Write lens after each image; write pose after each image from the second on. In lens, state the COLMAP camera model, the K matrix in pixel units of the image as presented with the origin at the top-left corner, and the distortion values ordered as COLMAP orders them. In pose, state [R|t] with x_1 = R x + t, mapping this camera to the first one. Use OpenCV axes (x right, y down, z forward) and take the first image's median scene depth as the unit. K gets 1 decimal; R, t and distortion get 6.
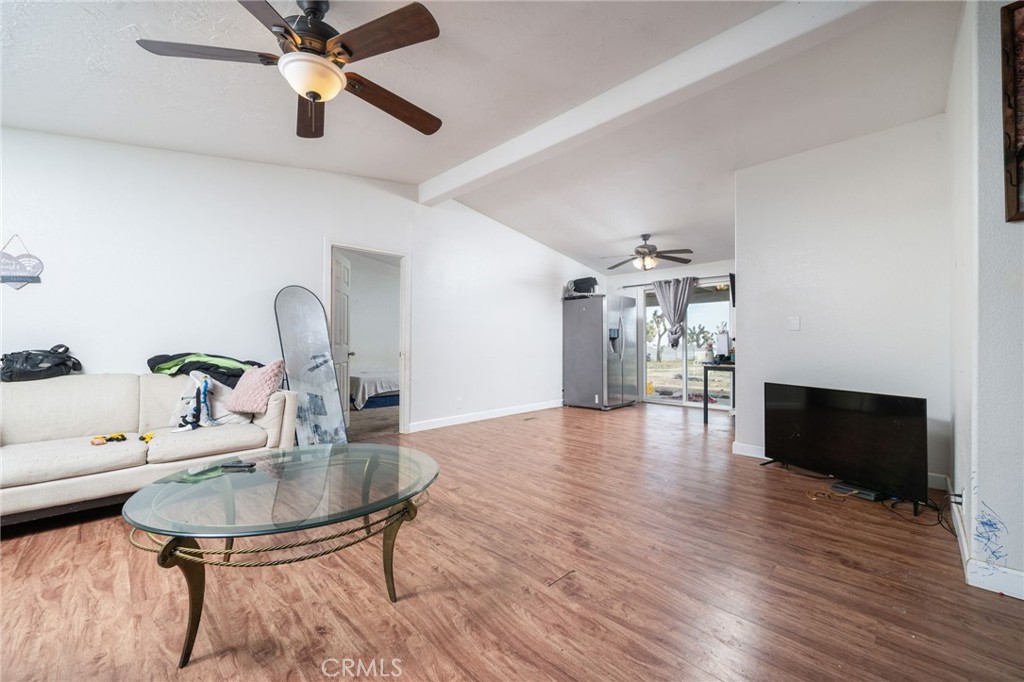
lens RADIAL K [[399.6, 0, 514.8], [0, 399.6, 341.4], [0, 0, 1]] dist [-0.000305, 0.000466]
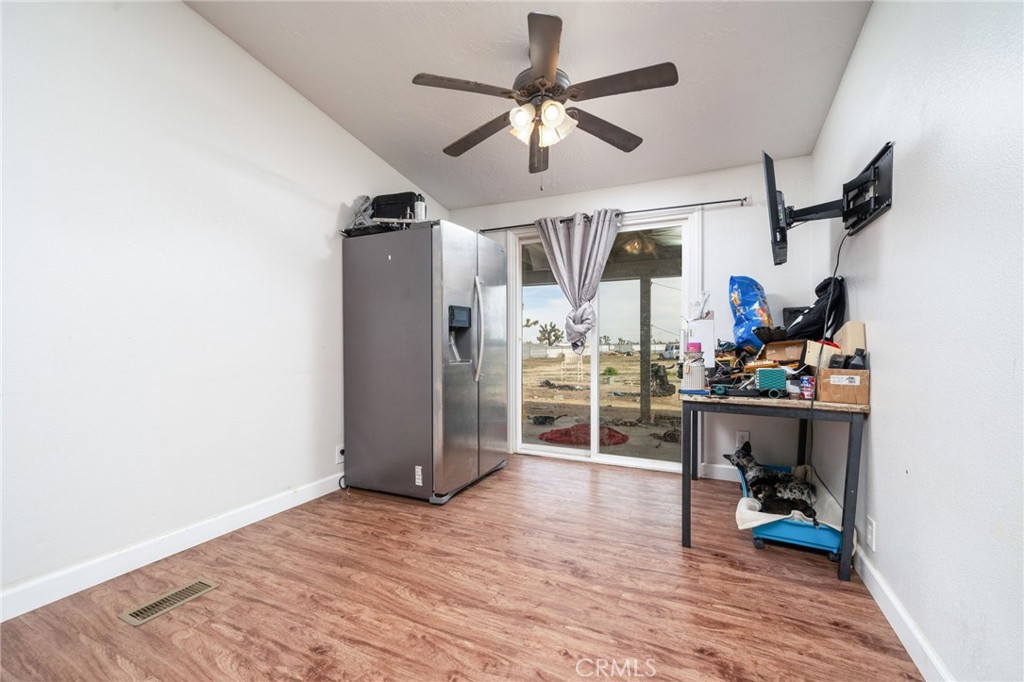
lens RADIAL K [[399.6, 0, 515.3], [0, 399.6, 343.5], [0, 0, 1]] dist [-0.000305, 0.000466]
pose [[0.936242, 0.000812, 0.351355, 0.146424], [-0.004884, 0.999931, 0.010705, 0.002858], [-0.351322, -0.011739, 0.936181, 0.553591]]
